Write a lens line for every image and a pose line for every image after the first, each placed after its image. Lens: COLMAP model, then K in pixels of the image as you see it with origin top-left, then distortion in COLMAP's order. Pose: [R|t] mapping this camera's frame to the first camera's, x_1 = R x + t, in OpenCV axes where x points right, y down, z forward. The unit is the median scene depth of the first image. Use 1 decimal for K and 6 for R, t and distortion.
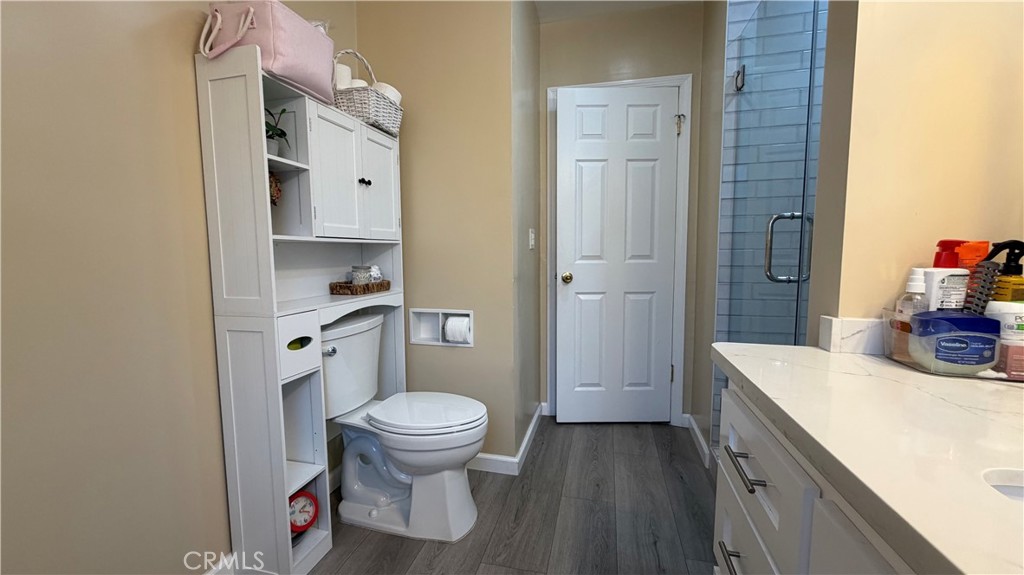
lens RADIAL K [[405.6, 0, 505.5], [0, 405.6, 286.9], [0, 0, 1]] dist [-0.004043, 0.000251]
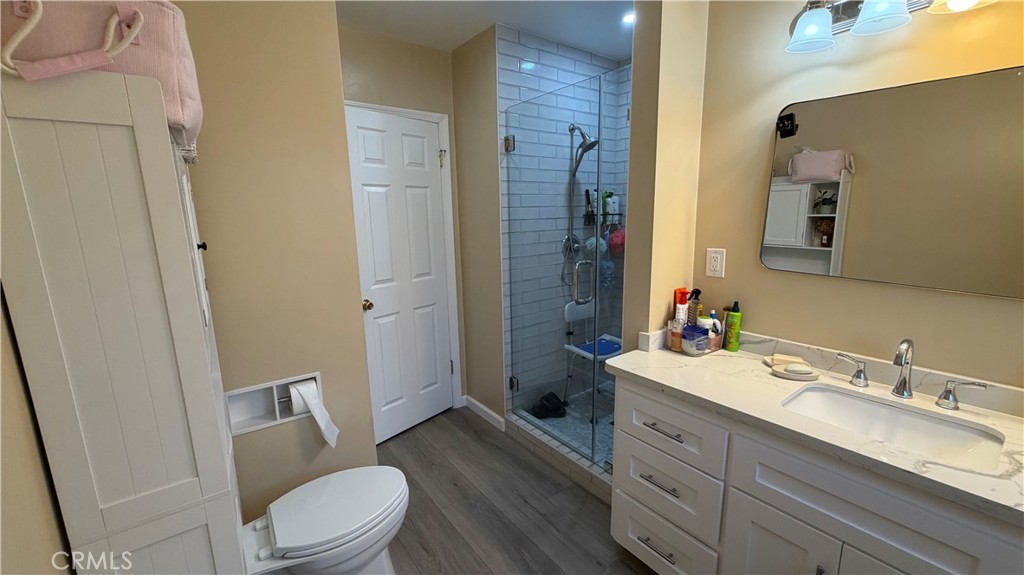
lens RADIAL K [[405.6, 0, 510.7], [0, 405.6, 289.0], [0, 0, 1]] dist [-0.004043, 0.000251]
pose [[0.636258, -0.147825, 0.757182, -0.481471], [0.085128, 0.988930, 0.121537, -0.200233], [-0.766766, -0.012871, 0.641798, 0.136438]]
